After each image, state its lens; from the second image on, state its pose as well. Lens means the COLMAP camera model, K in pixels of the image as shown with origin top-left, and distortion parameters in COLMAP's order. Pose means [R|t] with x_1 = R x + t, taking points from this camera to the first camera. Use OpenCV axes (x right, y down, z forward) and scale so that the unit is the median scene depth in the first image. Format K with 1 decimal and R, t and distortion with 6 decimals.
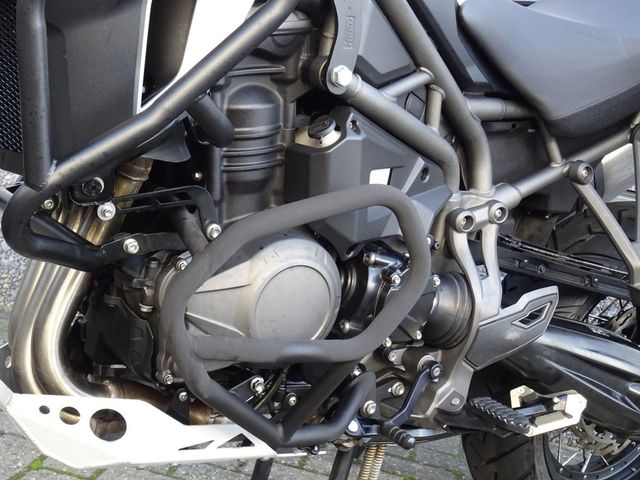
lens RADIAL K [[1085.4, 0, 319.9], [0, 1085.4, 240.2], [0, 0, 1]] dist [-0.020369, 0.000000]
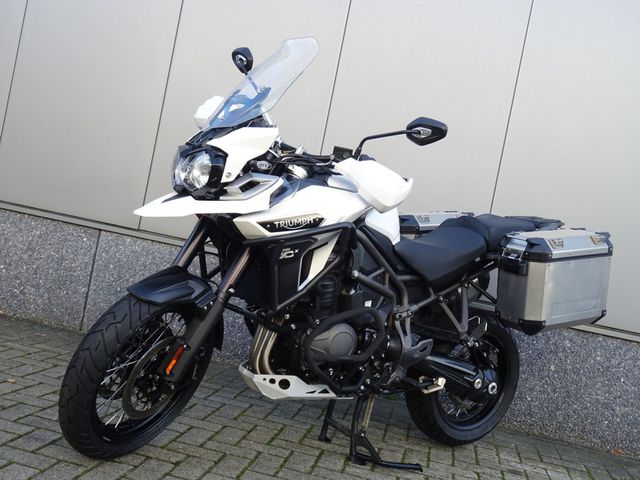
lens RADIAL K [[710.2, 0, 316.7], [0, 710.2, 240.0], [0, 0, 1]] dist [0.008156, 0.000000]
pose [[0.999001, -0.023119, -0.038240, -0.010242], [0.018260, 0.992256, -0.122858, 0.008573], [0.040785, 0.122037, 0.991687, -0.993132]]
